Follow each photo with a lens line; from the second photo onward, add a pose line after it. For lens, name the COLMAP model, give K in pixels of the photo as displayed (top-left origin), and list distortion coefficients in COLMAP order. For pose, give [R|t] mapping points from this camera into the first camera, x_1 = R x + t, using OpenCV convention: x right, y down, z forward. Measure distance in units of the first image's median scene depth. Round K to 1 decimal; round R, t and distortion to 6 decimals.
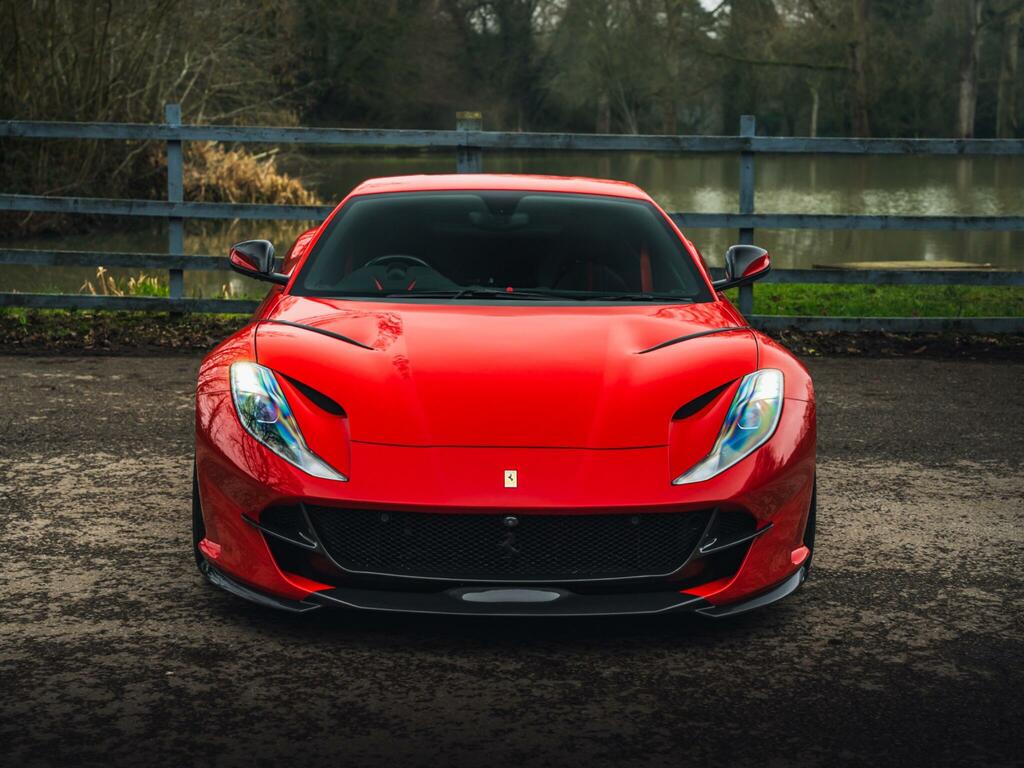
lens RADIAL K [[2060.3, 0, 512.0], [0, 2060.3, 384.0], [0, 0, 1]] dist [0.210803, 0.284736]
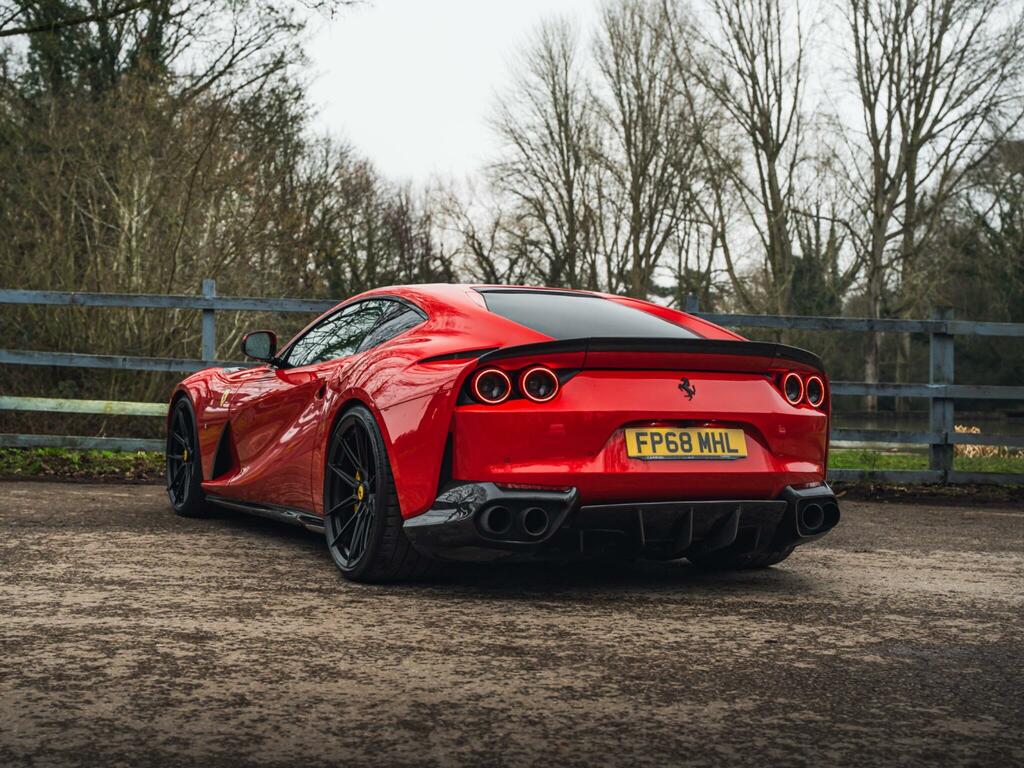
lens RADIAL K [[1686.3, 0, 489.3], [0, 1686.3, 399.4], [0, 0, 1]] dist [0.055687, 0.338866]
pose [[0.999911, 0.009847, -0.009051, 0.013302], [-0.010986, 0.990670, -0.135841, 0.115463], [0.007629, 0.135929, 0.990689, 0.093320]]
